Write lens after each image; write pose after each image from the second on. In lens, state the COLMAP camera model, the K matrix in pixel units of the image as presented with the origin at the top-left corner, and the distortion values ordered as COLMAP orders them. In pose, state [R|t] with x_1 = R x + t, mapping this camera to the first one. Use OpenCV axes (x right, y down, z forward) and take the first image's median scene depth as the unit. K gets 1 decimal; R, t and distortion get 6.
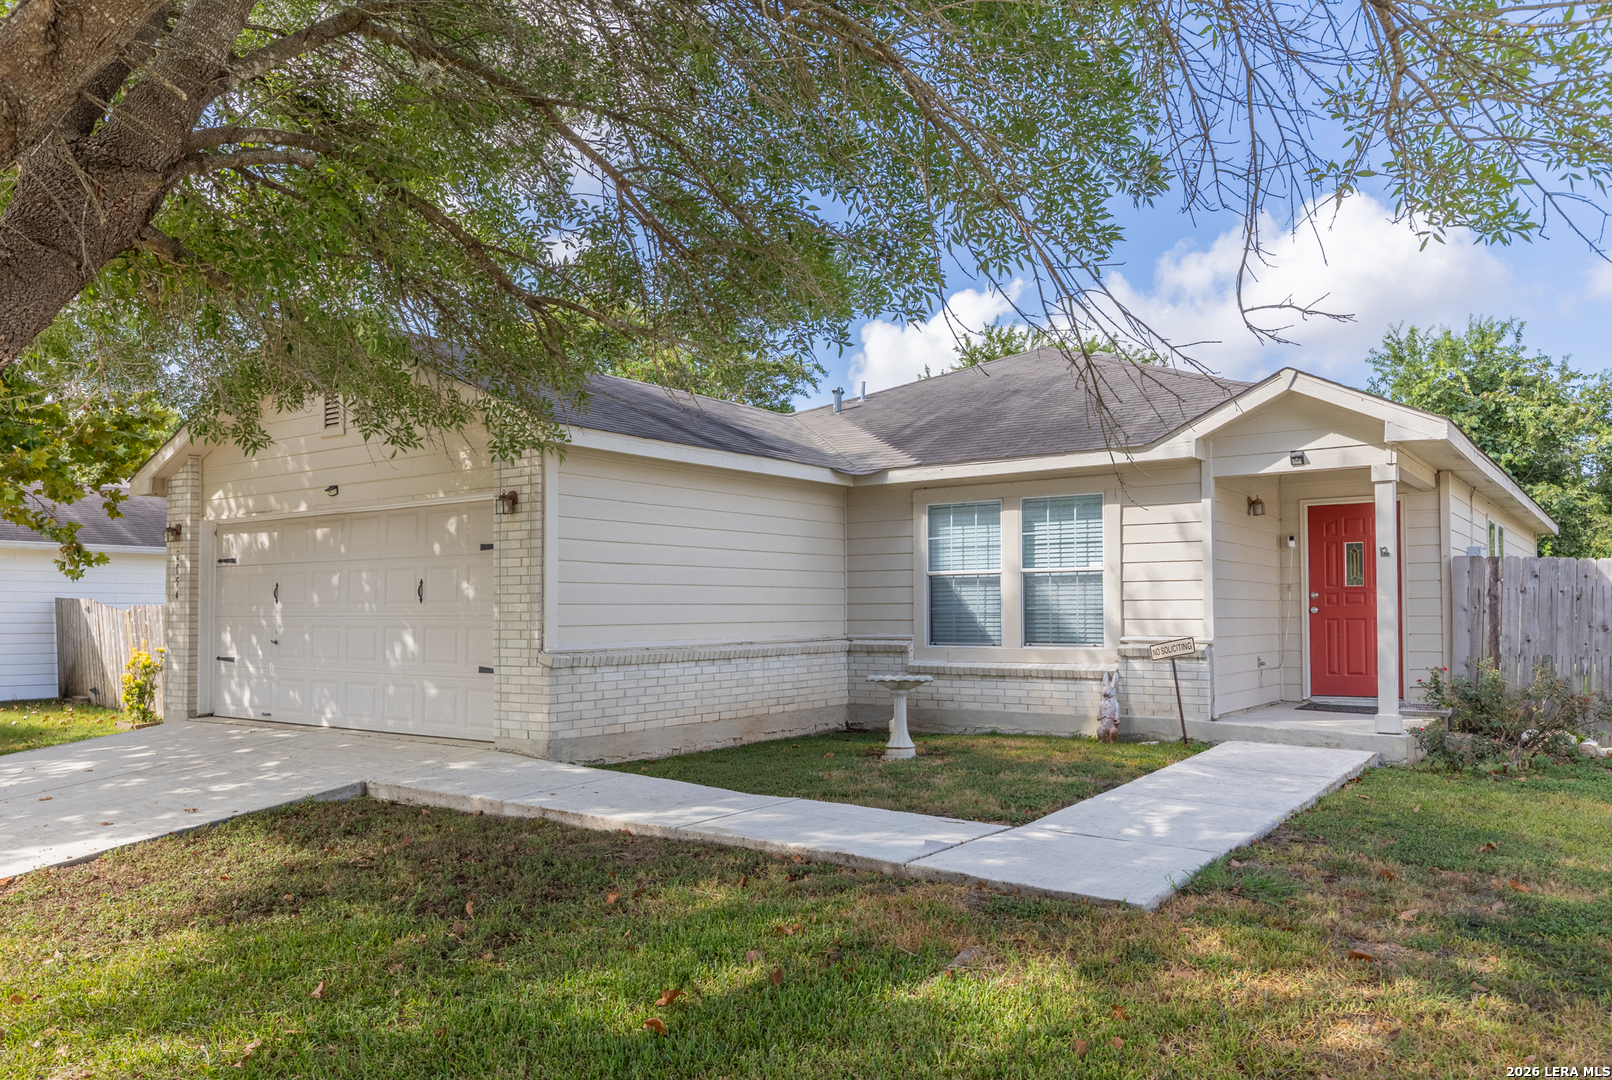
lens RADIAL K [[1145.7, 0, 814.4], [0, 1145.7, 581.3], [0, 0, 1]] dist [-0.009501, -0.001633]
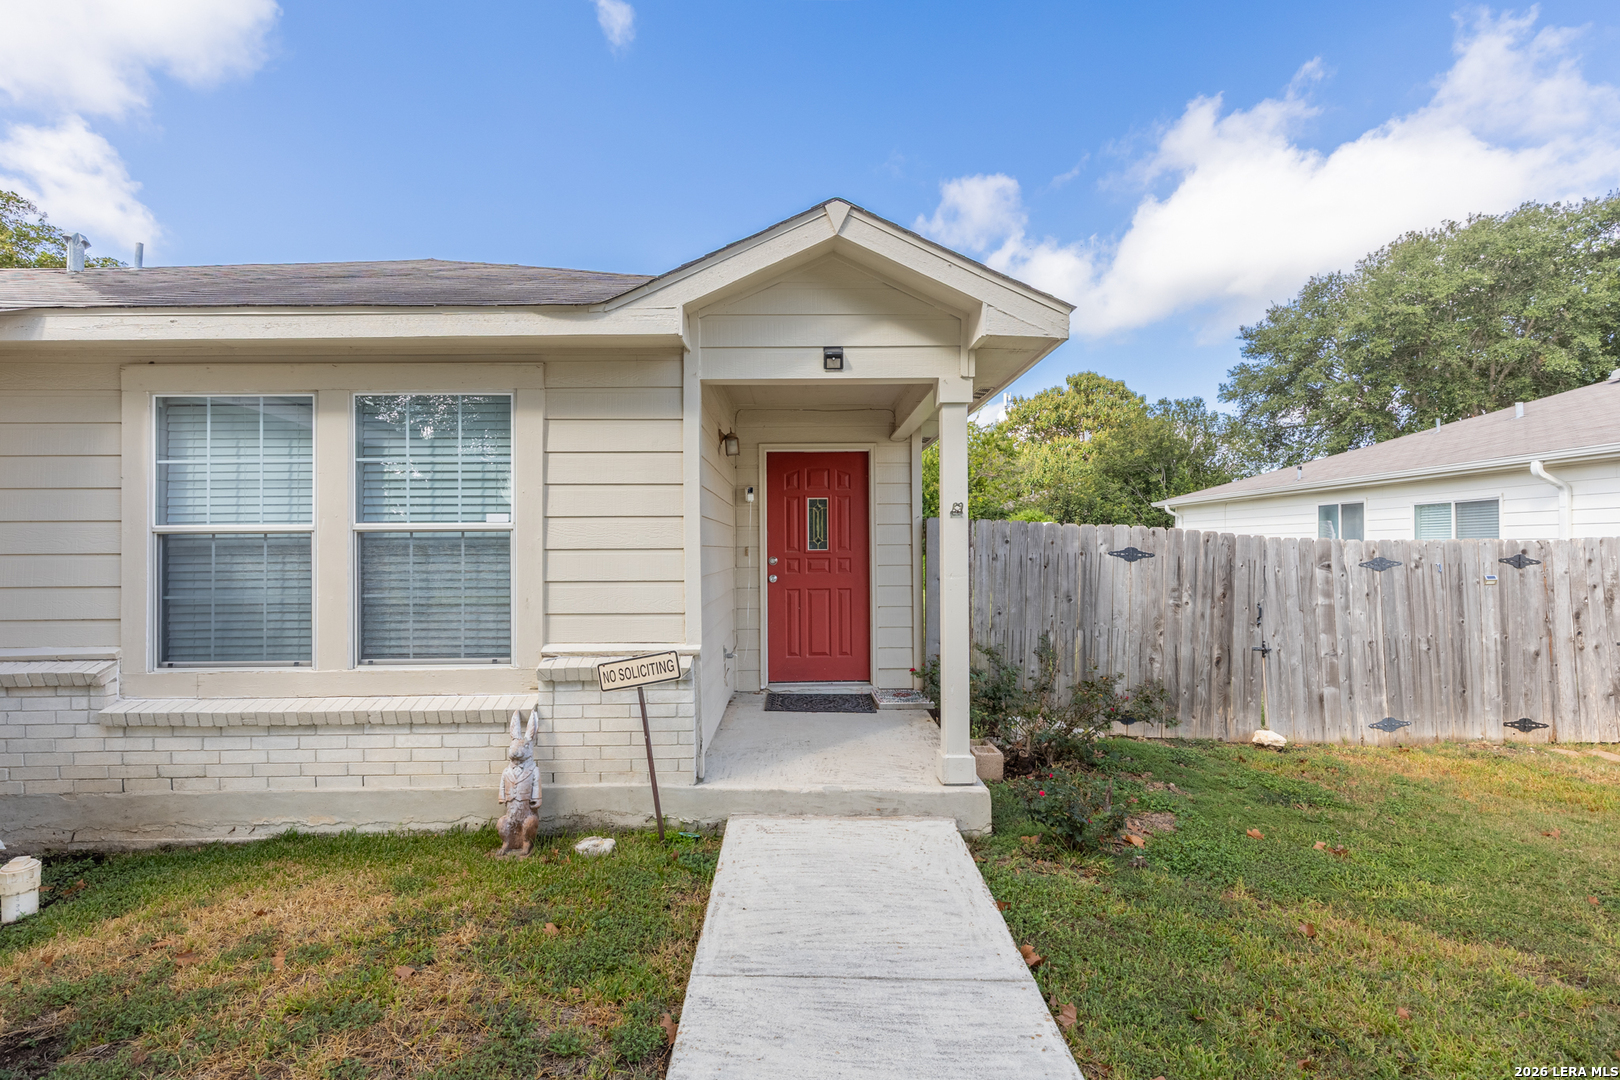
lens RADIAL K [[783.3, 0, 810.0], [0, 783.3, 540.0], [0, 0, 1]] dist [0.012324, -0.000066]
pose [[0.811672, 0.004376, 0.584097, 0.139599], [-0.012556, 0.999872, 0.009958, -0.009910], [-0.583979, -0.015417, 0.811623, 0.575787]]
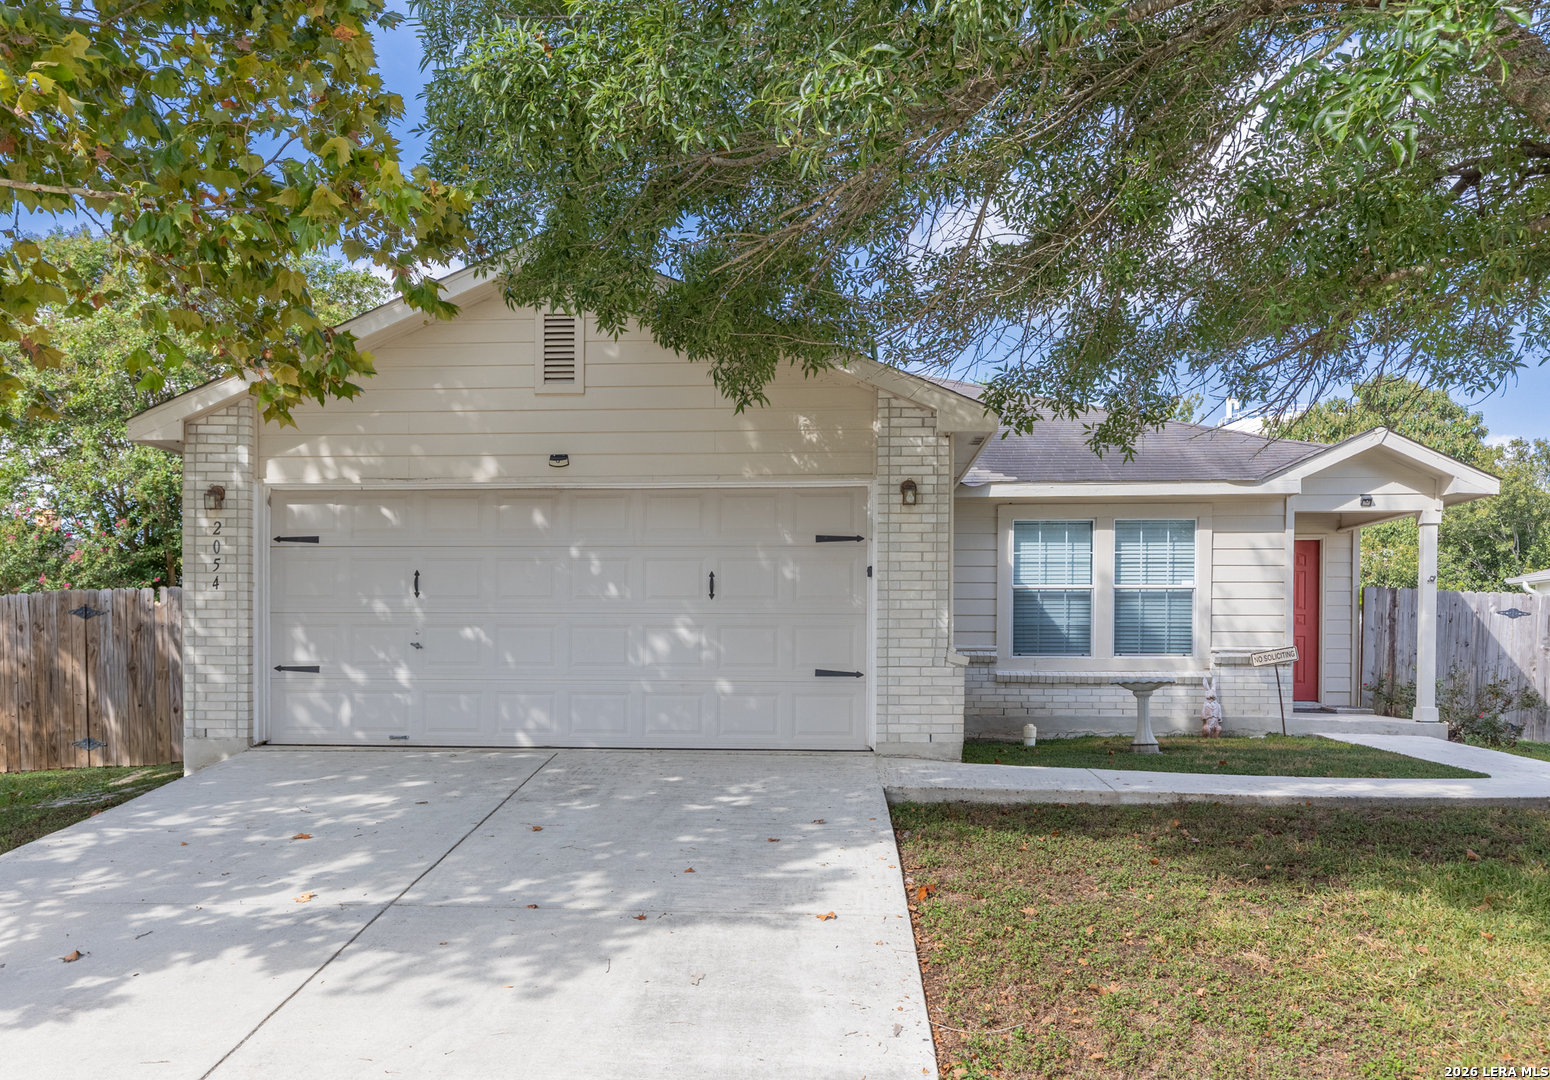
lens RADIAL K [[1261.9, 0, 770.0], [0, 1261.9, 671.9], [0, 0, 1]] dist [0.006908, -0.000298]
pose [[0.865817, -0.000272, 0.500360, -0.708624], [-0.022715, 0.998947, 0.039850, 0.031600], [-0.499844, -0.045868, 0.864900, 0.125513]]
